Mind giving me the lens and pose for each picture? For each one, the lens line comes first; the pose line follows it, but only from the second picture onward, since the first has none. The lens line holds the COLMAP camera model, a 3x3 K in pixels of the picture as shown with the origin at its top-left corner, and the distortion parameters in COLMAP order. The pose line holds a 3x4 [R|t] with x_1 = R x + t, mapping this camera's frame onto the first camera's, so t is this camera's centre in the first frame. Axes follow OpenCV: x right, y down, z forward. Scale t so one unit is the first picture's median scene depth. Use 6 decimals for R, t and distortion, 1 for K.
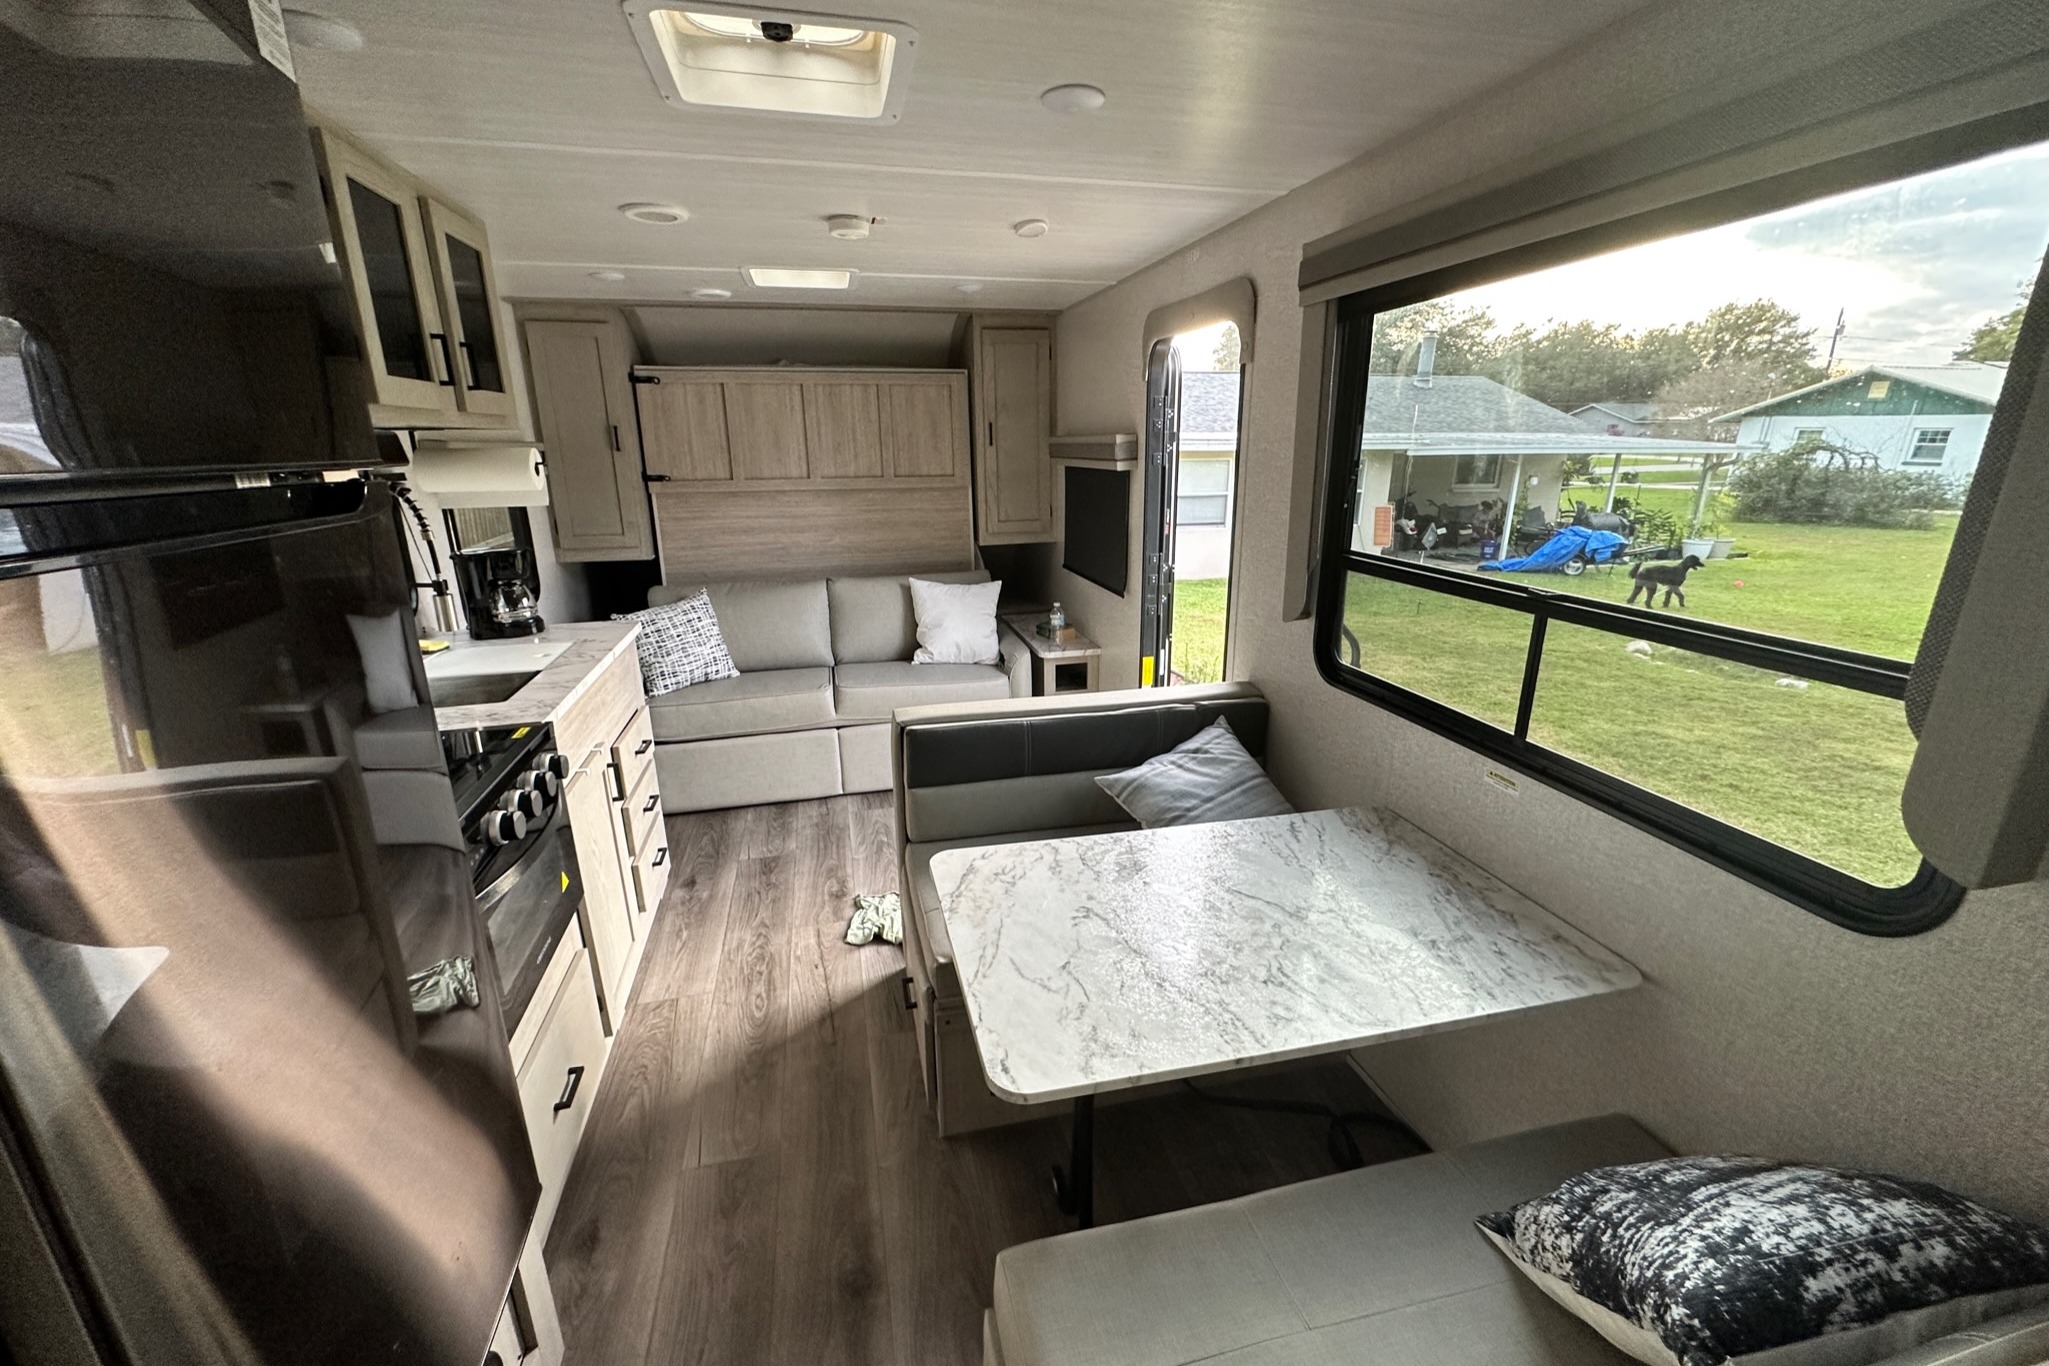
lens RADIAL K [[814.8, 0, 1024.5], [0, 814.8, 683.0], [0, 0, 1]] dist [-0.001674, -0.000111]
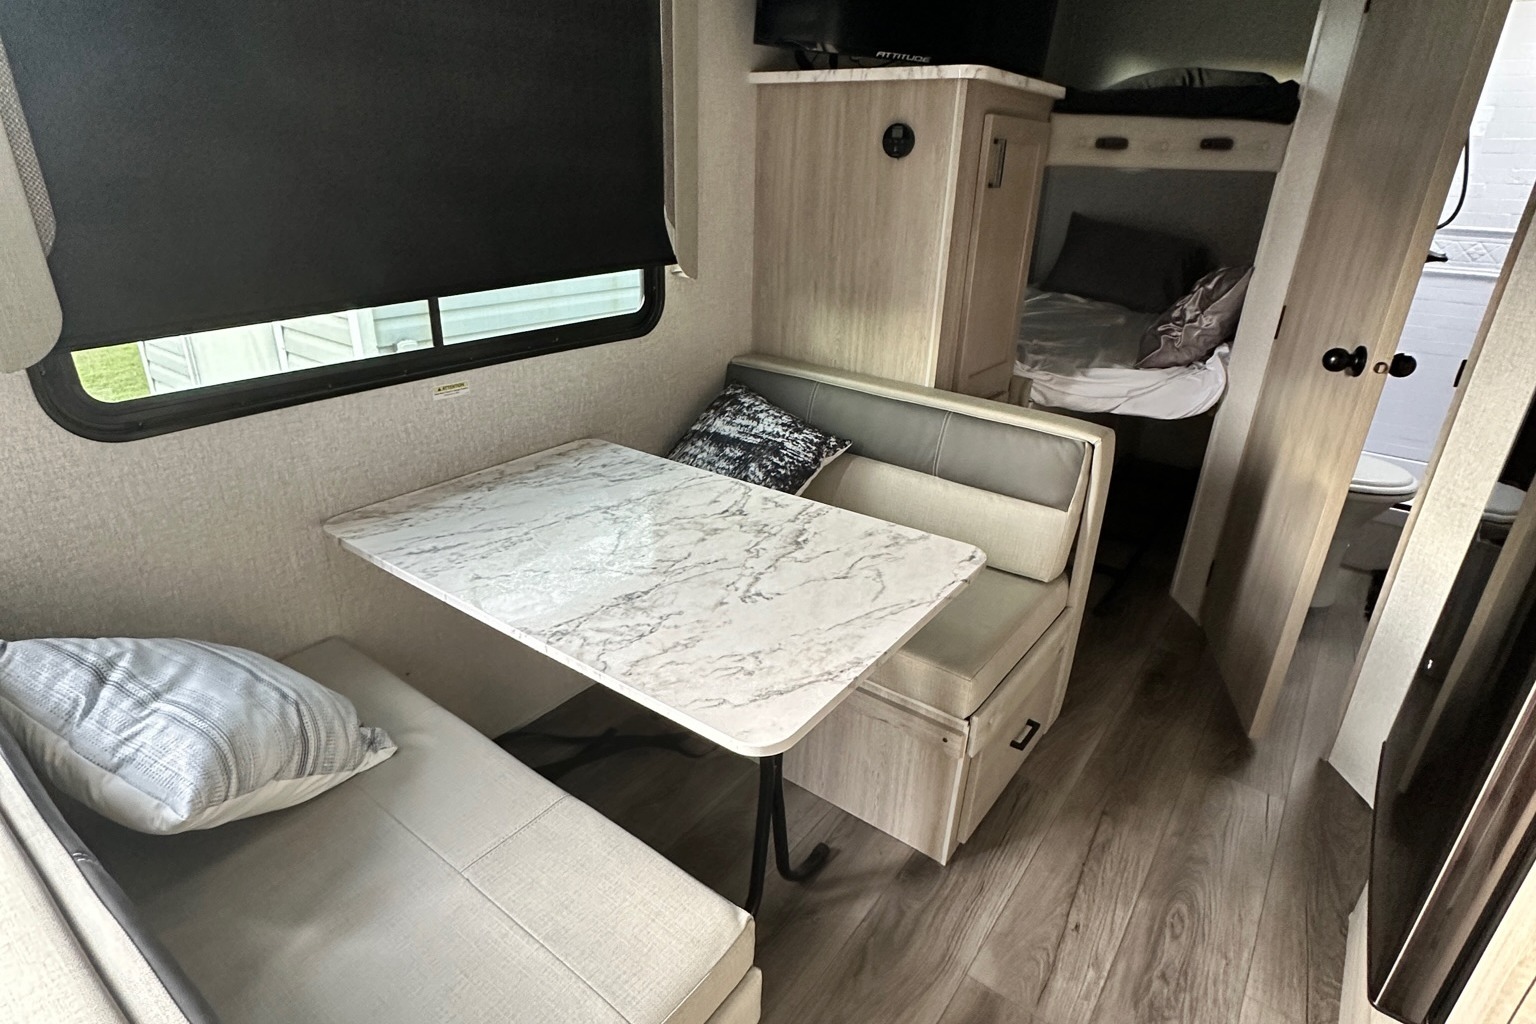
lens RADIAL K [[812.9, 0, 768.0], [0, 812.9, 512.0], [0, 0, 1]] dist [-0.002619, -0.000374]
pose [[-0.641222, -0.320678, 0.697137, -0.191870], [0.189869, 0.813939, 0.549047, -0.101834], [-0.743494, 0.484426, -0.461029, 0.496796]]
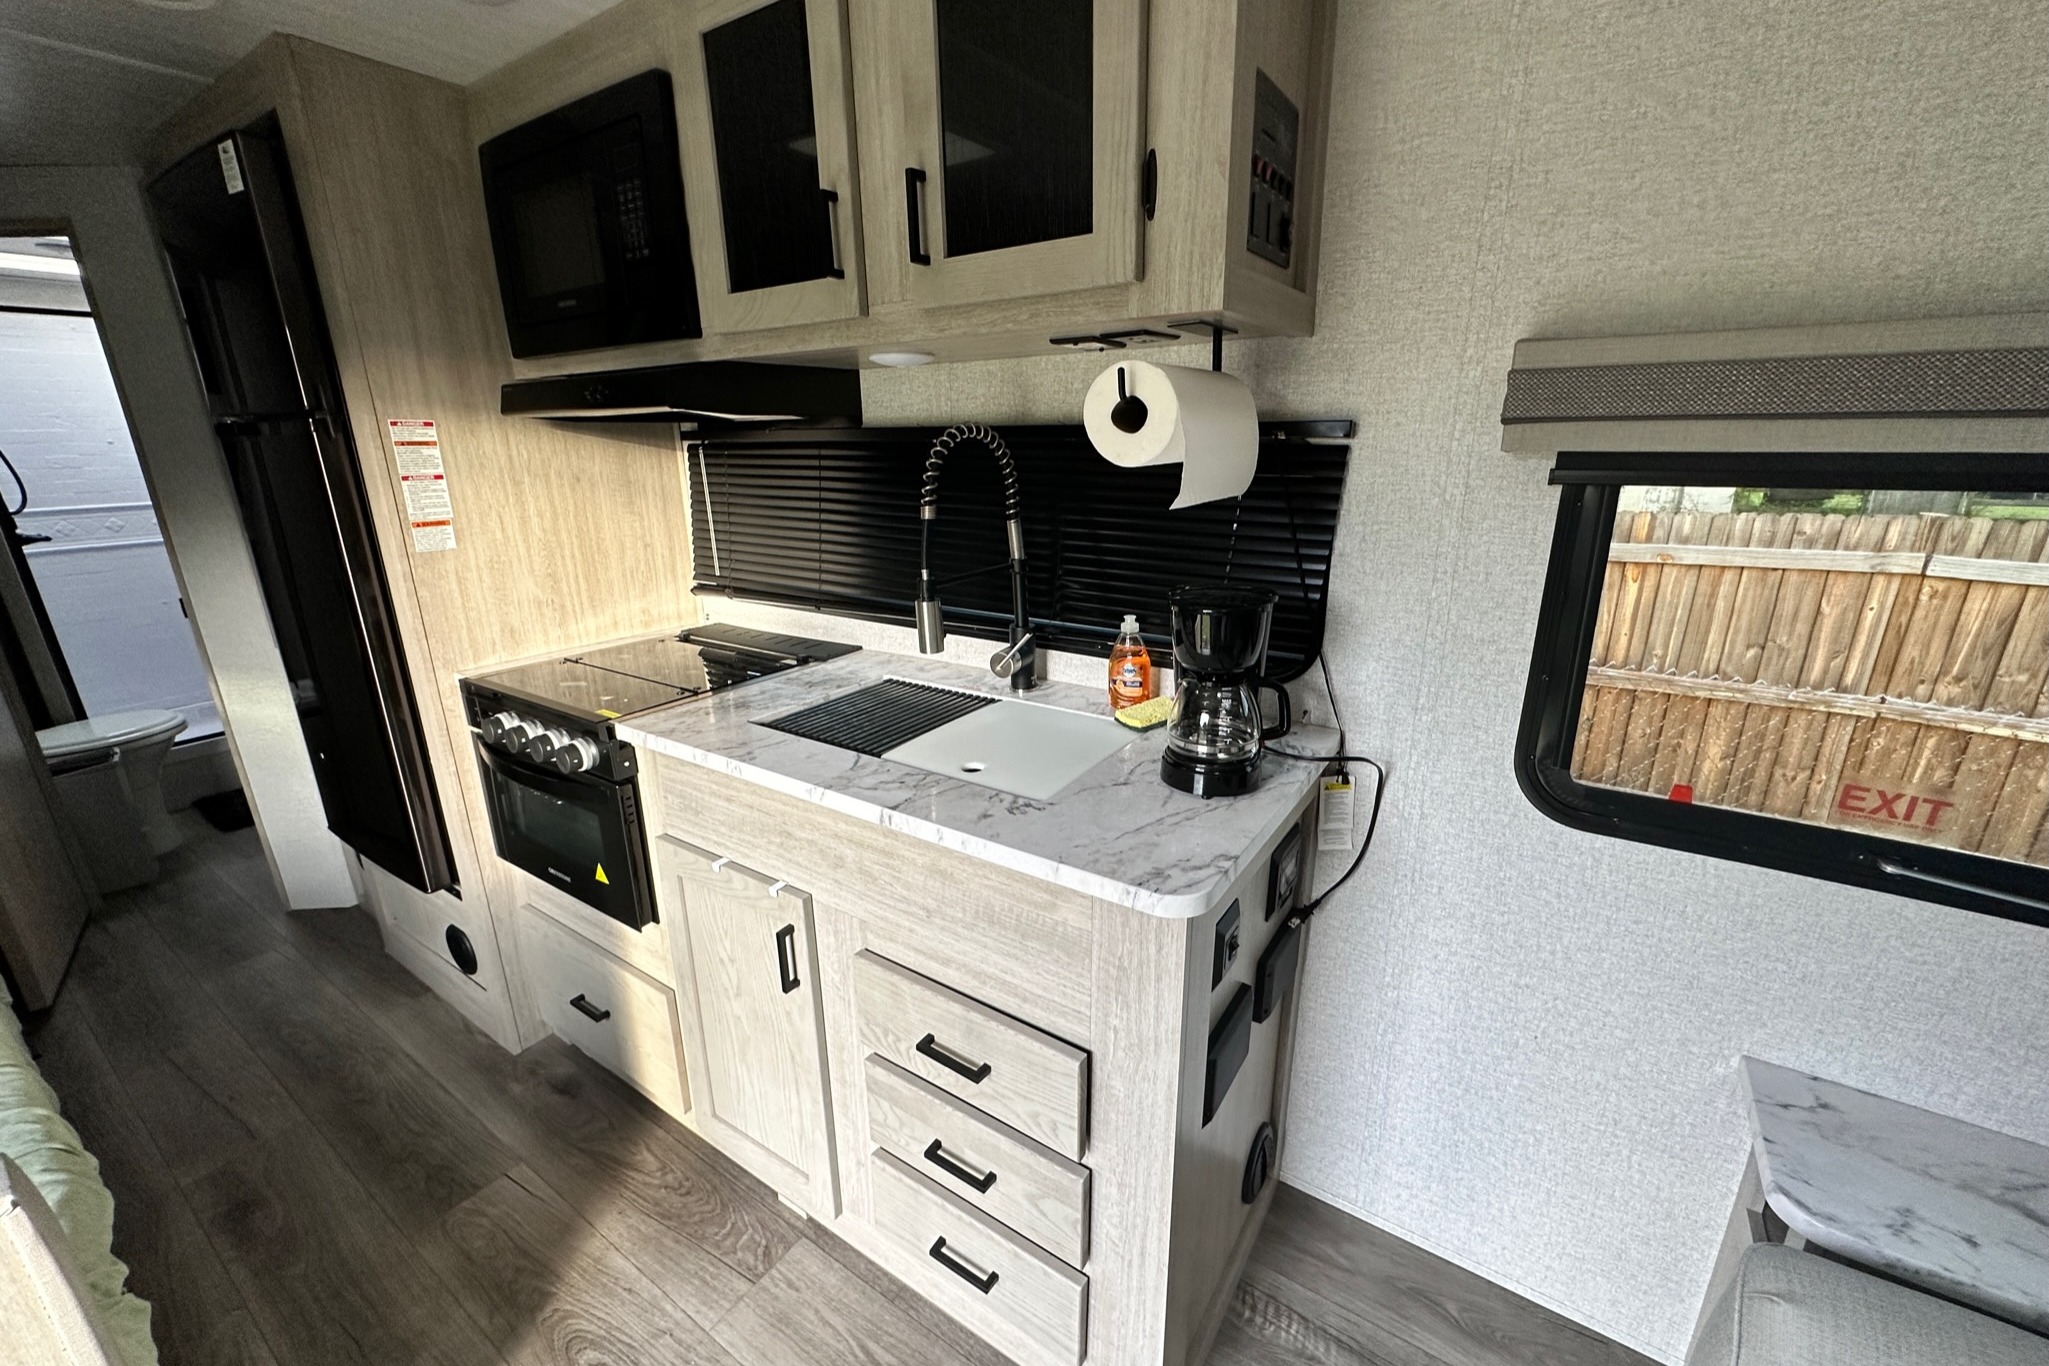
lens RADIAL K [[814.8, 0, 1024.5], [0, 814.8, 683.0], [0, 0, 1]] dist [-0.001674, -0.000111]
pose [[-0.738405, 0.214543, -0.639320, -0.166705], [-0.172031, 0.856747, 0.486200, -0.203803], [0.652046, 0.468995, -0.595718, 0.769301]]
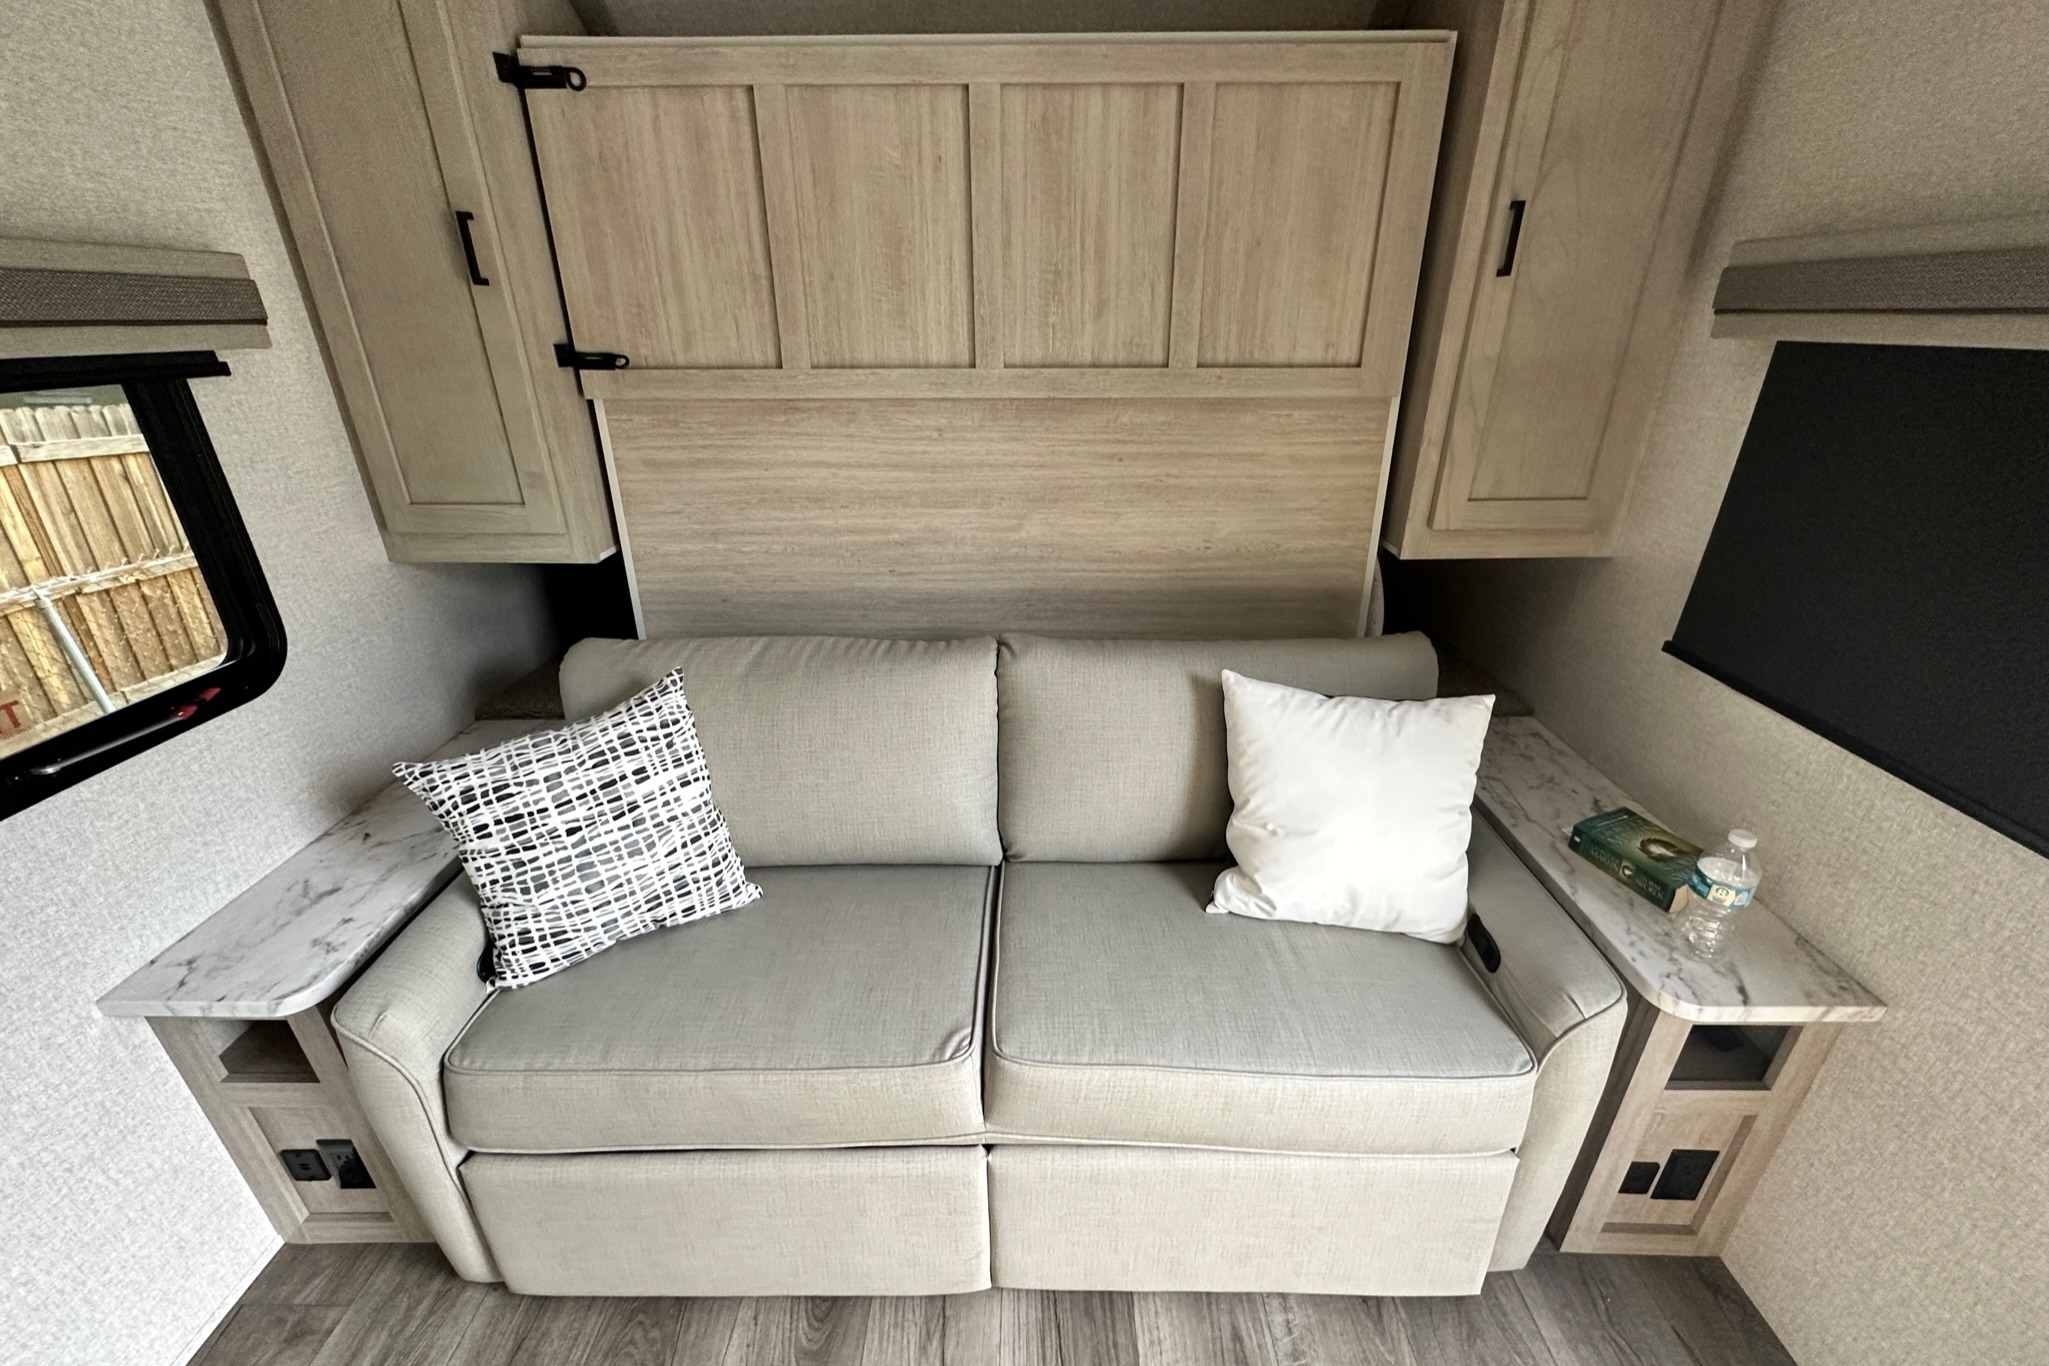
lens RADIAL K [[814.8, 0, 1024.5], [0, 814.8, 683.0], [0, 0, 1]] dist [-0.001674, -0.000111]
pose [[0.969502, 0.106403, -0.220783, -0.146307], [-0.074453, 0.986134, 0.148314, -0.169426], [0.233502, -0.127353, 0.963980, 0.640261]]
